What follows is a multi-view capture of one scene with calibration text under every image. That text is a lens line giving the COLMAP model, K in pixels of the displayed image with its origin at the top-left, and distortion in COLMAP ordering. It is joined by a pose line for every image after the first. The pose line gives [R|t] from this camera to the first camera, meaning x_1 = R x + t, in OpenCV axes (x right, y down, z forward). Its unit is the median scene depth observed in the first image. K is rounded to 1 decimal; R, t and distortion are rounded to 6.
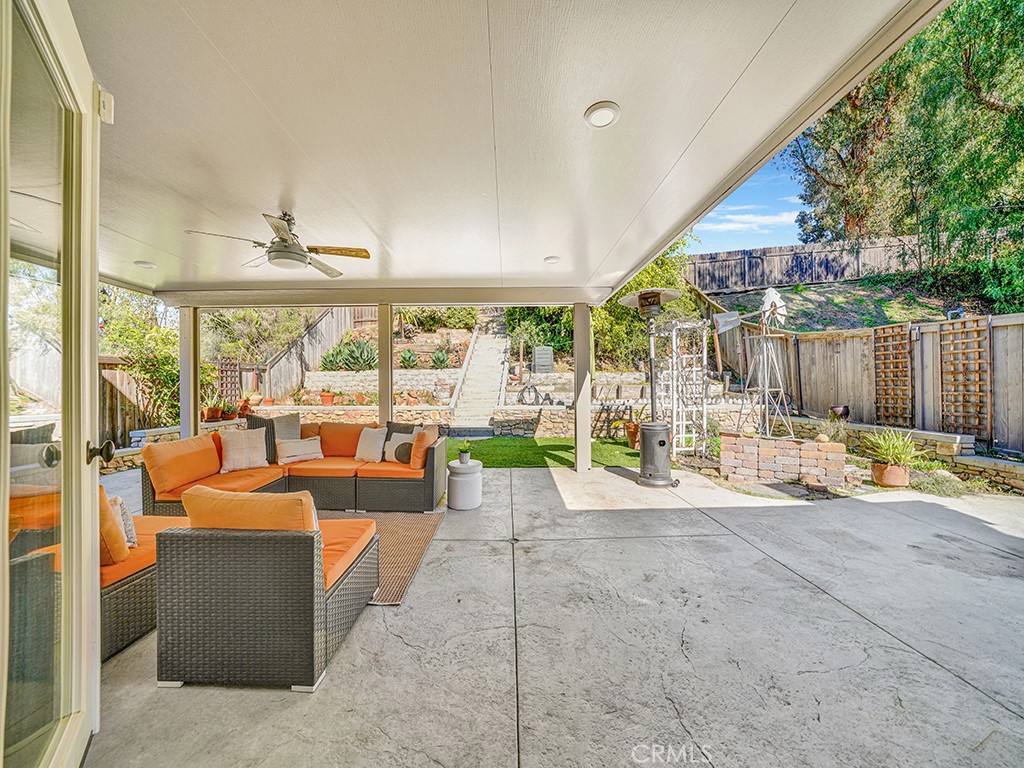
lens RADIAL K [[362.3, 0, 506.9], [0, 362.3, 382.2], [0, 0, 1]] dist [-0.022823, 0.000845]
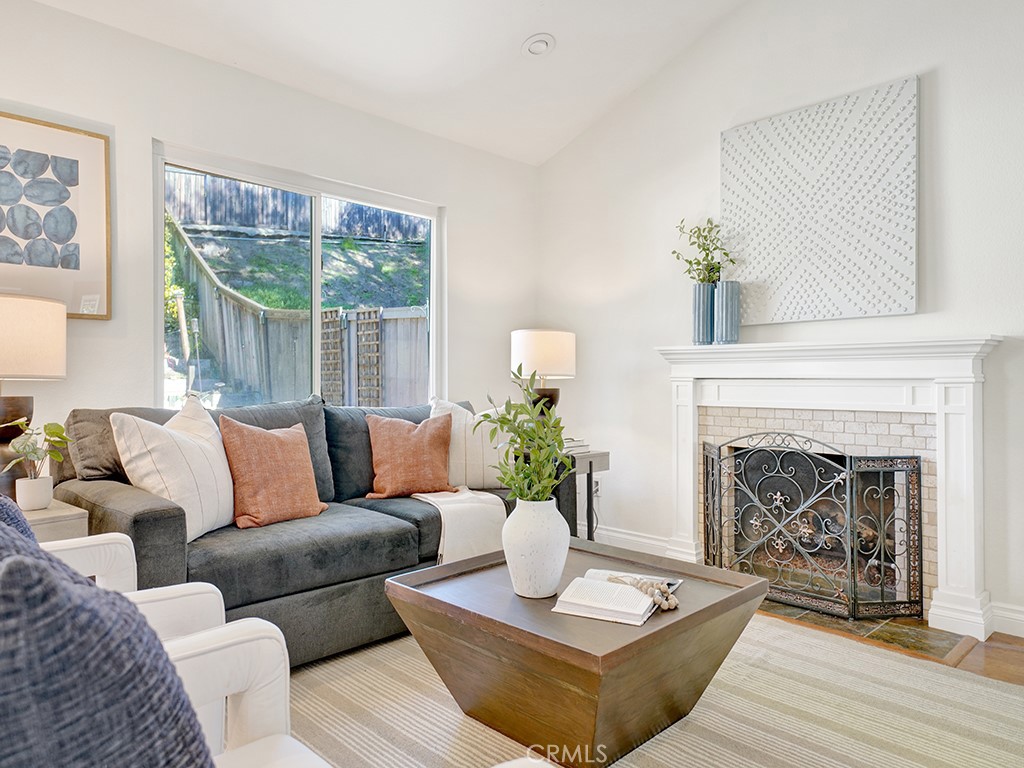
lens RADIAL K [[683.0, 0, 512.3], [0, 683.0, 380.5], [0, 0, 1]] dist [0.029571, -0.003818]
pose [[0.705908, 0.004341, 0.708290, 0.160156], [-0.007718, 0.999969, 0.001563, 0.004256], [-0.708261, -0.006570, 0.705920, -0.361130]]
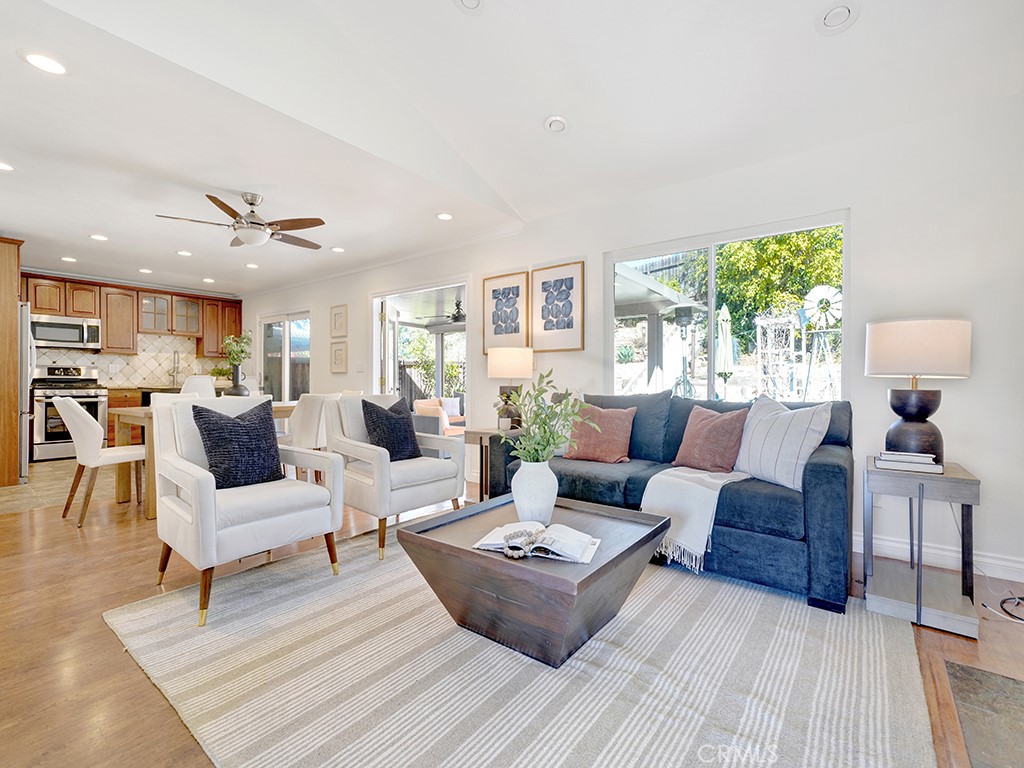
lens RADIAL K [[460.8, 0, 513.3], [0, 460.8, 383.3], [0, 0, 1]] dist [0.002762, 0.002599]
pose [[0.798609, 0.009407, -0.601777, 0.500535], [0.000245, 0.999873, 0.015955, 0.002146], [0.601850, -0.012889, 0.798505, -0.396602]]
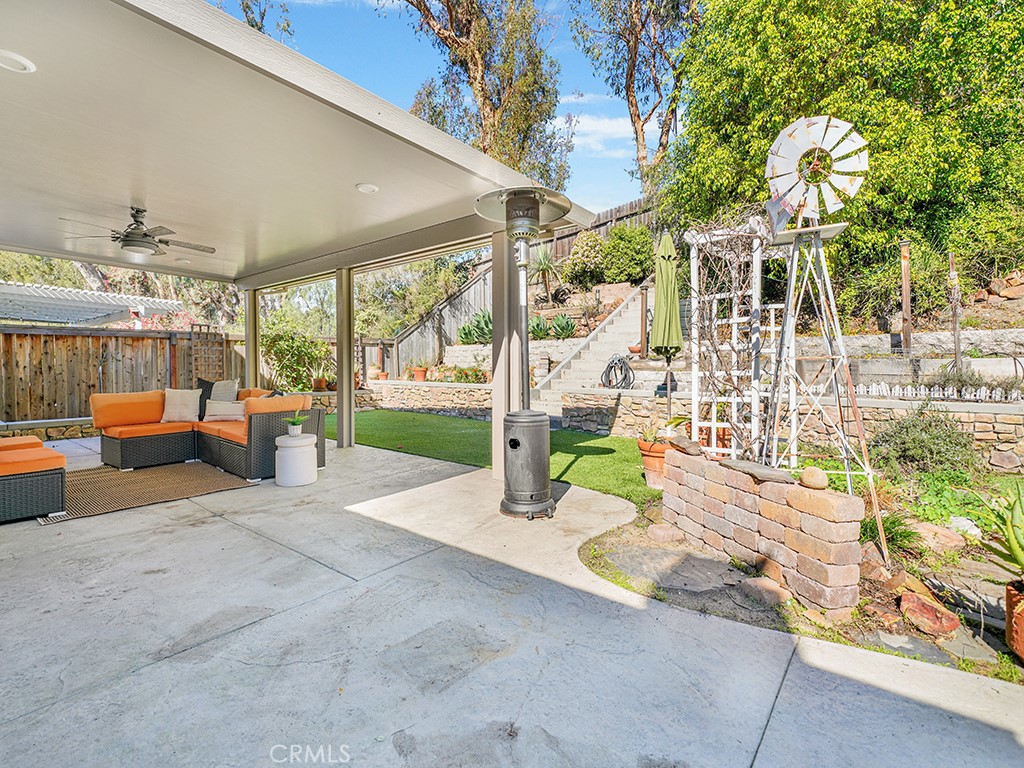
lens RADIAL K [[479.3, 0, 514.9], [0, 479.3, 388.8], [0, 0, 1]] dist [0.003239, 0.001372]
pose [[0.770420, 0.036434, -0.636495, 0.504179], [-0.001054, 0.998437, 0.055875, 0.015421], [0.637536, -0.042377, 0.769255, 0.198630]]
